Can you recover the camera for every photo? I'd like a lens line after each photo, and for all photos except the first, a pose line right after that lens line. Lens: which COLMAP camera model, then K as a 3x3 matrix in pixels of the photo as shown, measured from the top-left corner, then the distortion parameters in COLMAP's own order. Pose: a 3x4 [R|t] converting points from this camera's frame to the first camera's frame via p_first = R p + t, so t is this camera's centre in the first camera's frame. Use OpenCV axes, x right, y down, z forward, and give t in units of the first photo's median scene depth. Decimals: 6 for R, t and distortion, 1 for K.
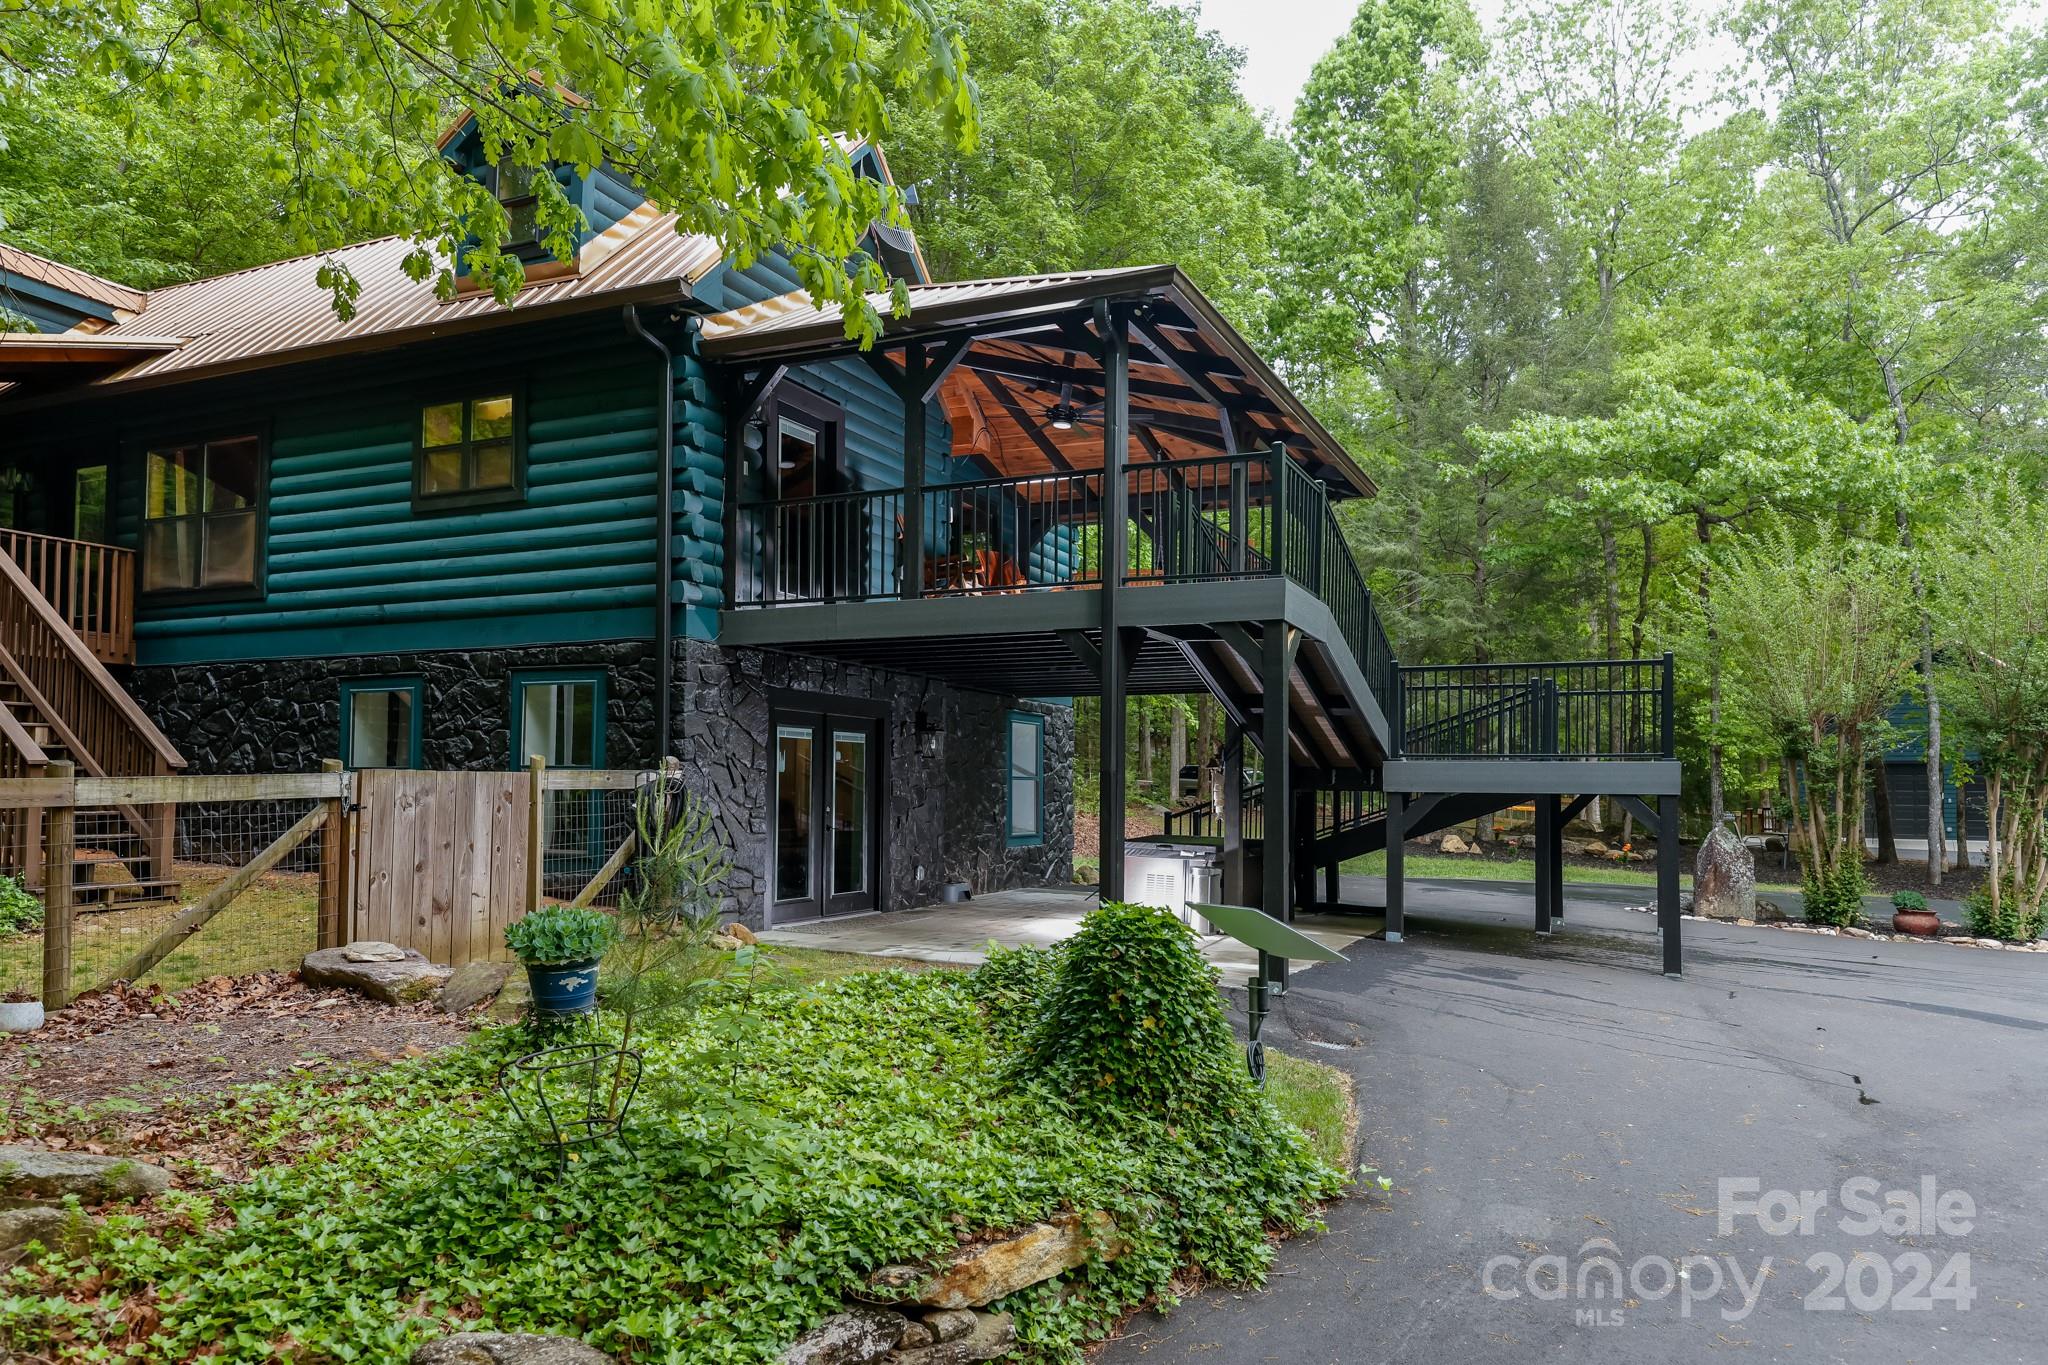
lens RADIAL K [[1314.5, 0, 1025.1], [0, 1314.5, 666.0], [0, 0, 1]] dist [0.015244, -0.001683]
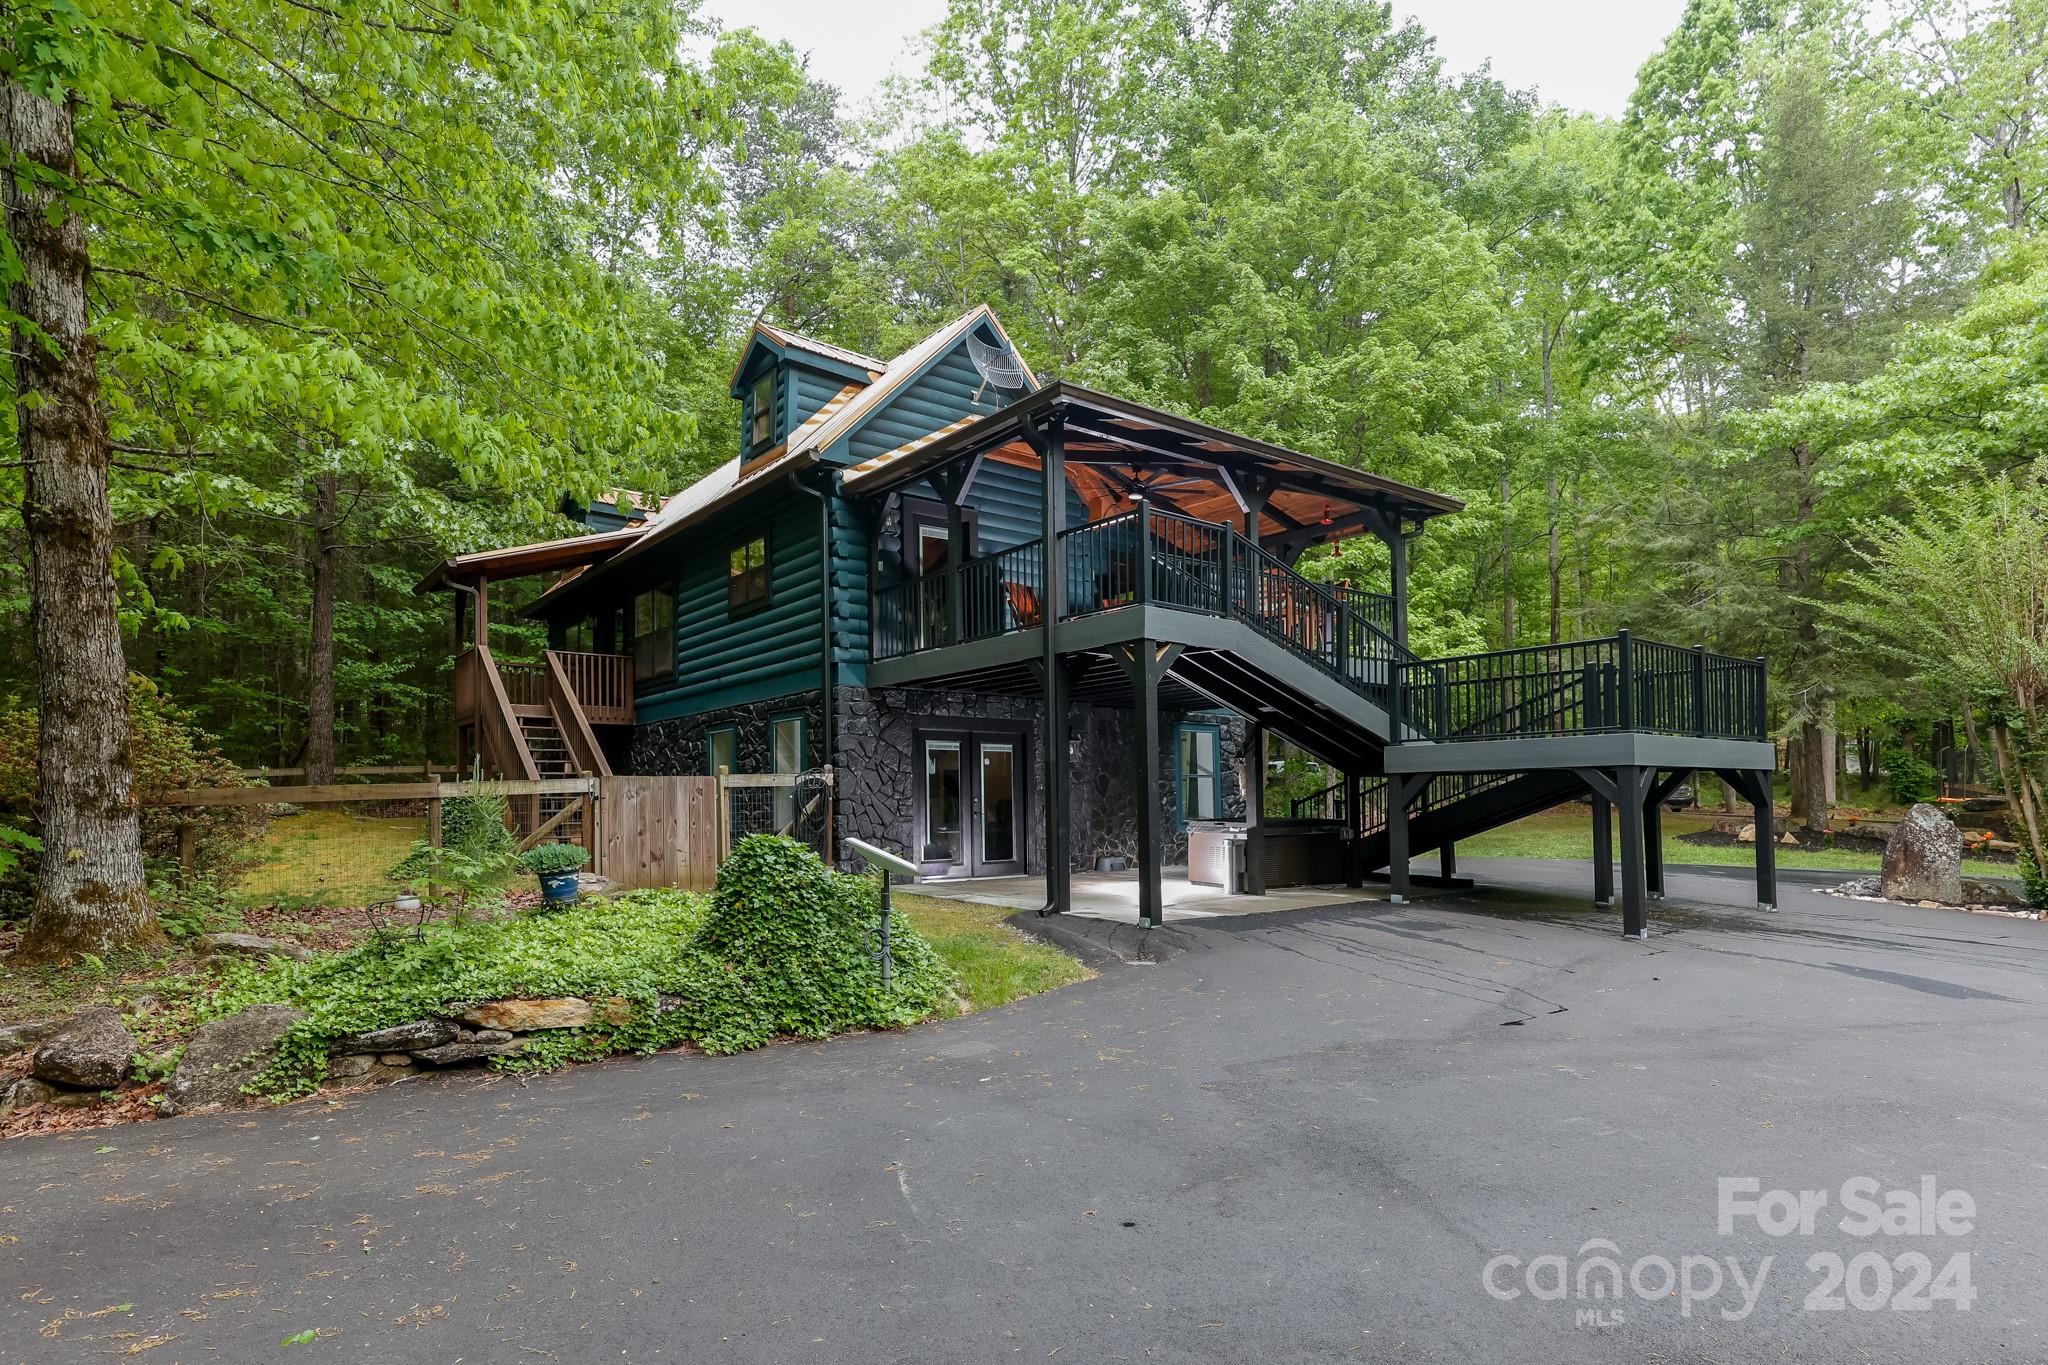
lens RADIAL K [[1136.7, 0, 1018.1], [0, 1136.7, 690.7], [0, 0, 1]] dist [0.021848, 0.001880]
pose [[0.871767, -0.070506, -0.484820, 0.517189], [0.065437, 0.997481, -0.027396, 0.032018], [0.485531, -0.007843, 0.874185, -0.030045]]
